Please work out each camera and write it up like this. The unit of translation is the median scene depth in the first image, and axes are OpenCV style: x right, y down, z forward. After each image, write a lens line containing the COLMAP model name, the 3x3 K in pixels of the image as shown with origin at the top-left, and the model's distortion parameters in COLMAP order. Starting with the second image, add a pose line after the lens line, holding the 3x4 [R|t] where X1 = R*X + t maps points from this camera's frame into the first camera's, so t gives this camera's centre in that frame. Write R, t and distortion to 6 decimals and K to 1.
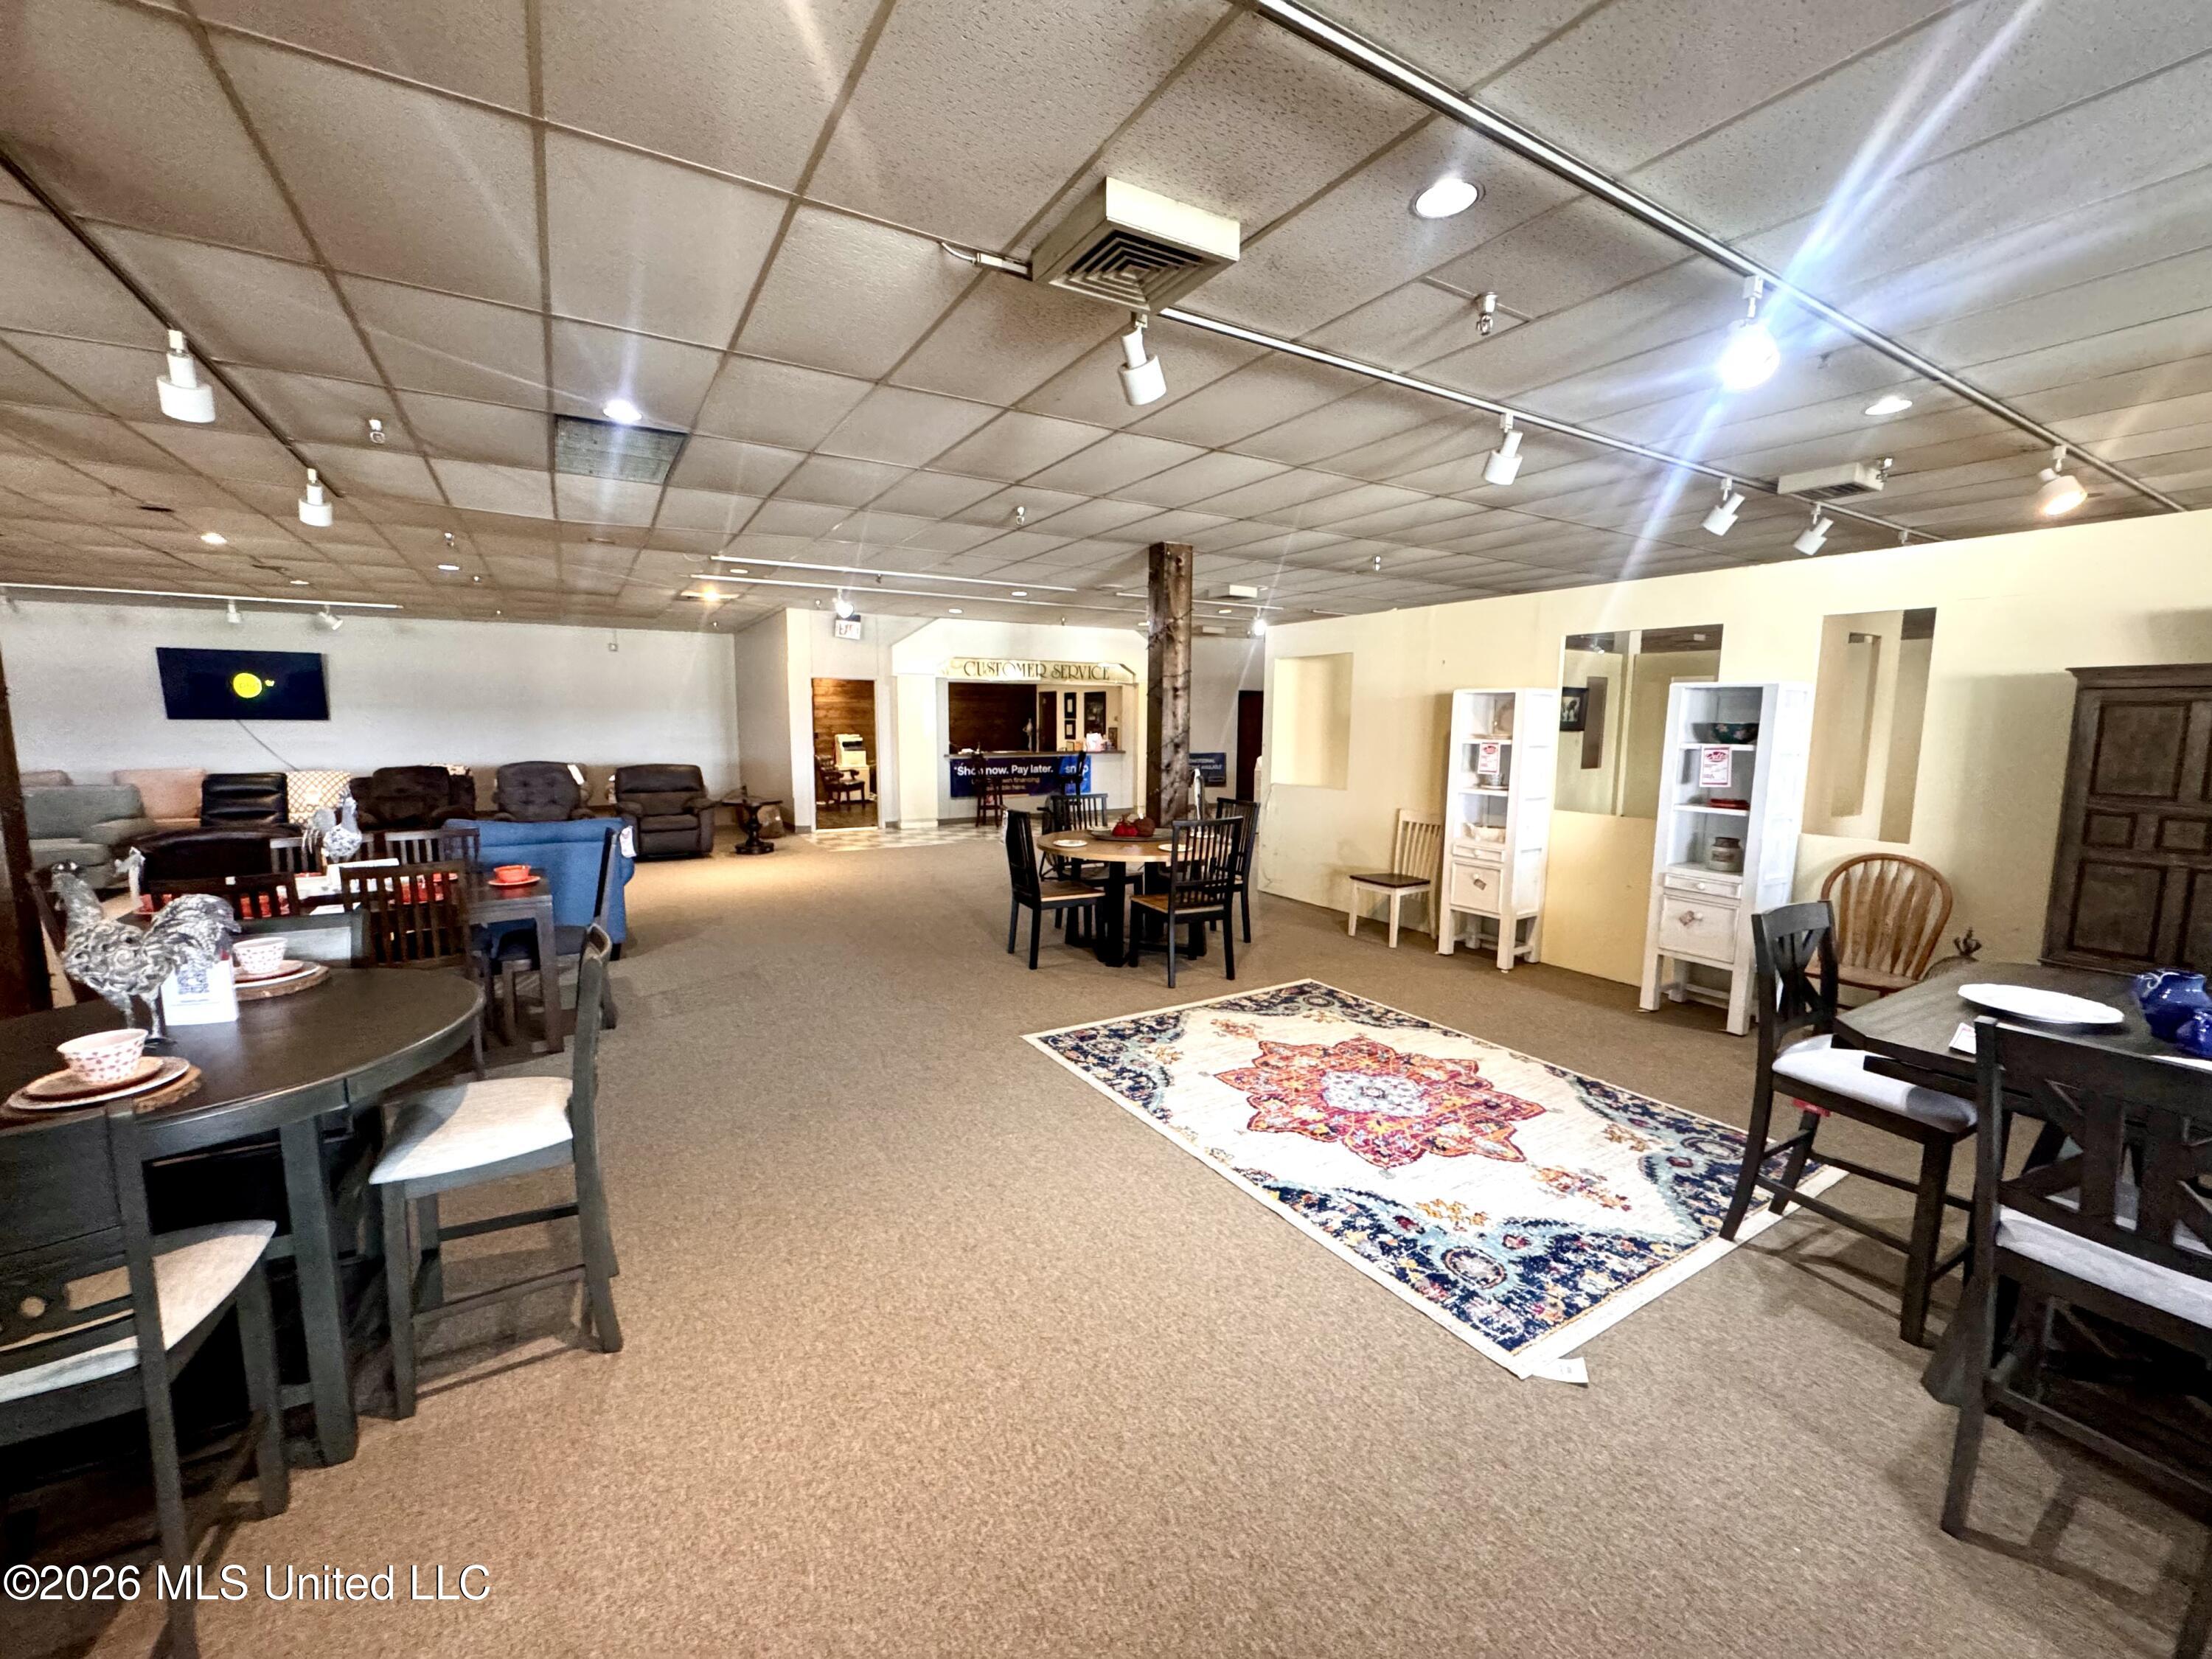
lens RADIAL K [[888.3, 0, 1106.0], [0, 888.3, 829.5], [0, 0, 1]] dist [0.000472, 0.000009]
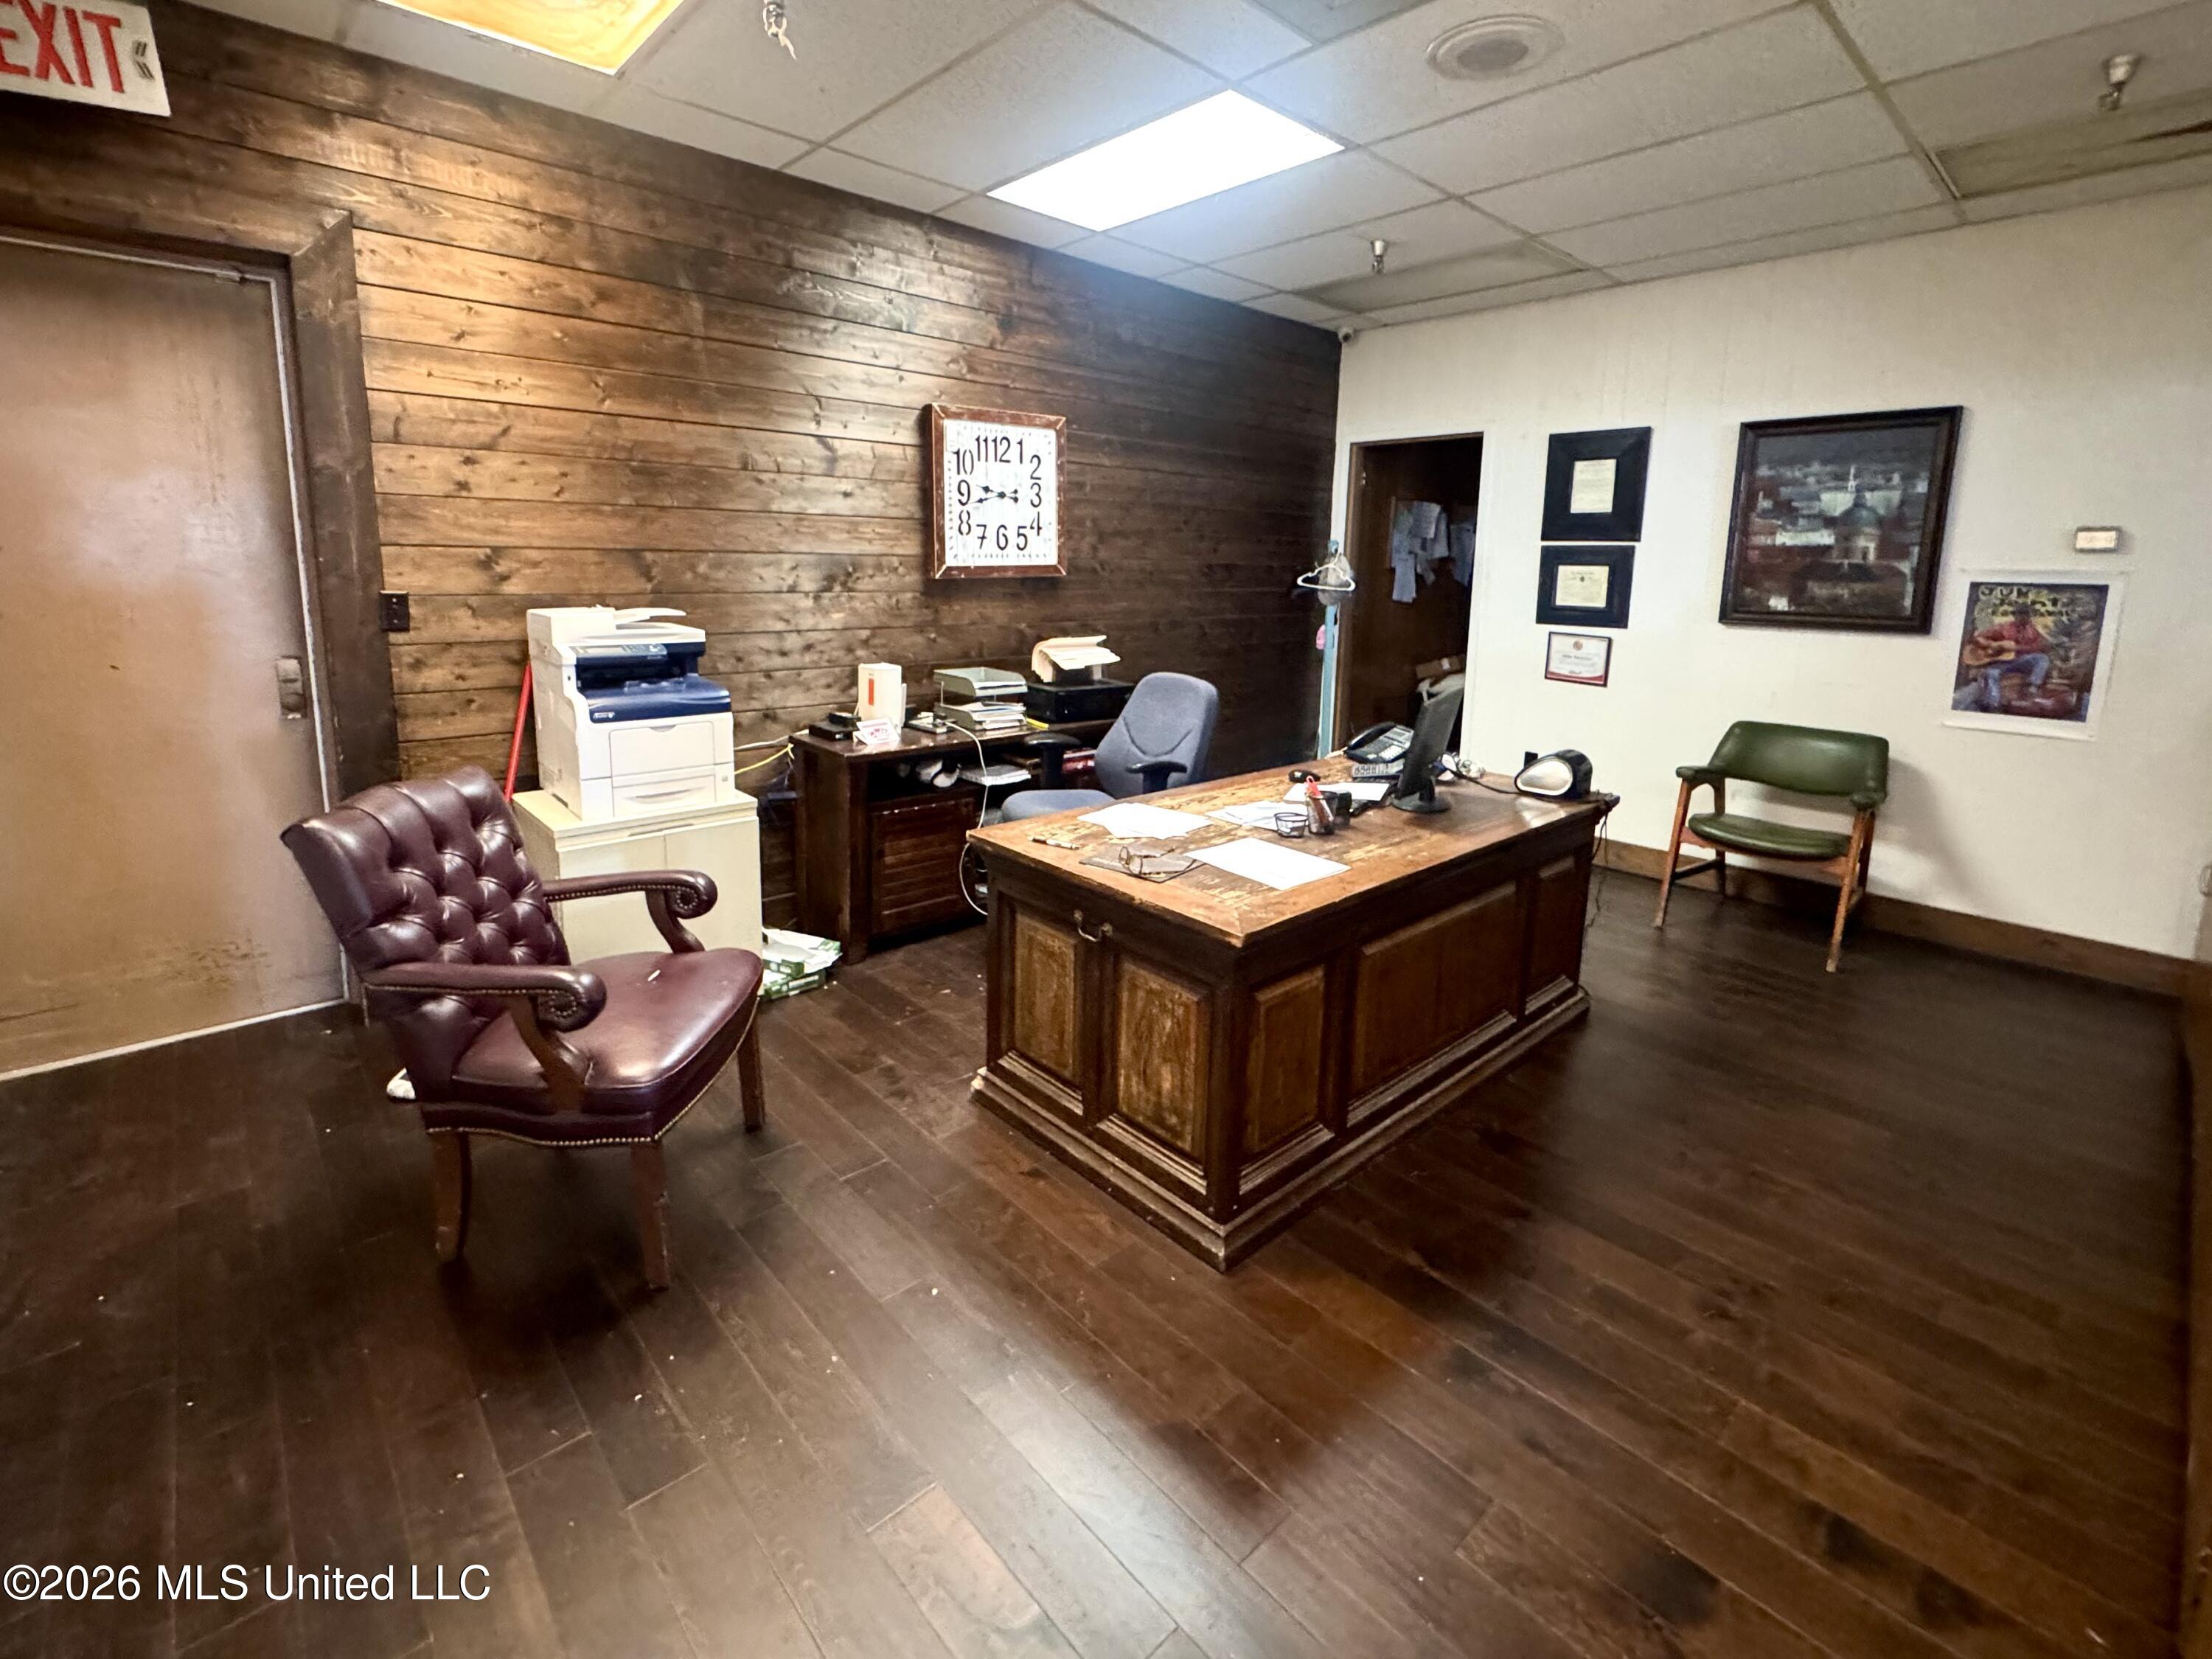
lens RADIAL K [[974.5, 0, 1106.0], [0, 974.5, 829.5], [0, 0, 1]] dist [-0.002275, -0.000263]
pose [[0.986836, -0.026521, 0.159537, -0.233645], [0.003887, 0.990067, 0.140542, -0.092271], [-0.161679, -0.138072, 0.977137, 0.815782]]
